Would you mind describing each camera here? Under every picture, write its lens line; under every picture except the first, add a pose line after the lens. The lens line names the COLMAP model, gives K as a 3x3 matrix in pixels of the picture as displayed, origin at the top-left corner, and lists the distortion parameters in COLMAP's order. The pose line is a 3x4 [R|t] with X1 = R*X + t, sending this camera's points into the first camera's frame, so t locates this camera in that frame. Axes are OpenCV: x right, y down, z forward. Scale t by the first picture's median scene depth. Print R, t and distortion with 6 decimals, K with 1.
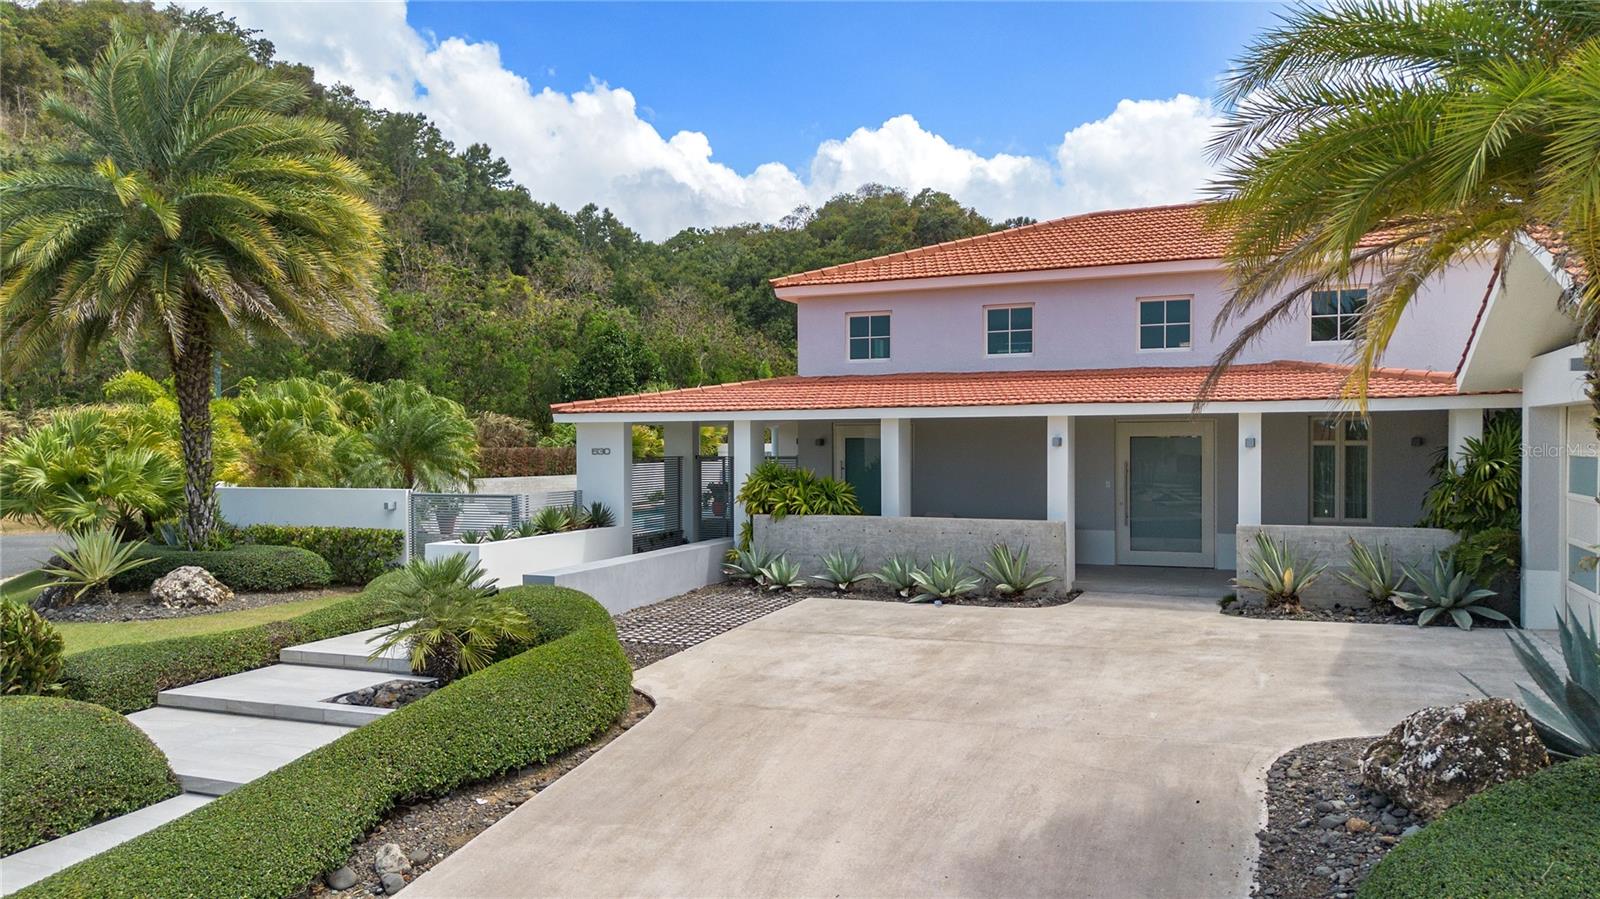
lens RADIAL K [[1130.1, 0, 793.1], [0, 1130.1, 448.3], [0, 0, 1]] dist [0.074098, -0.067856]
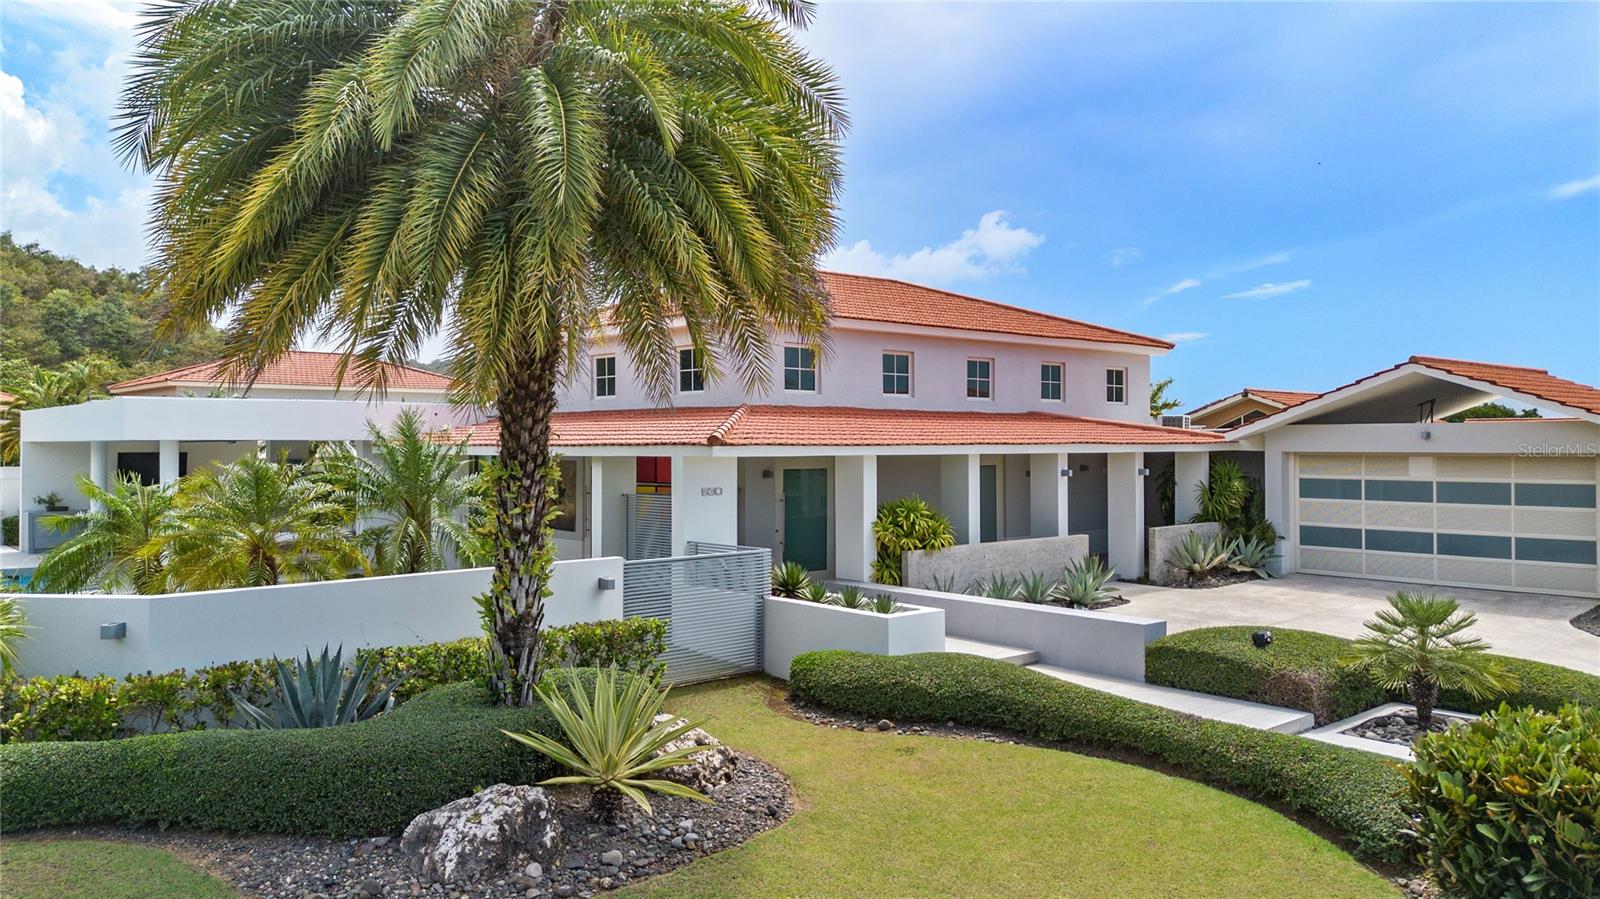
lens RADIAL K [[1130.1, 0, 793.1], [0, 1130.1, 448.3], [0, 0, 1]] dist [0.074098, -0.067856]
pose [[0.443032, 0.001472, 0.896505, -1.040199], [0.004534, 0.999982, -0.003883, -0.029920], [-0.896494, 0.005785, 0.443018, 0.706591]]
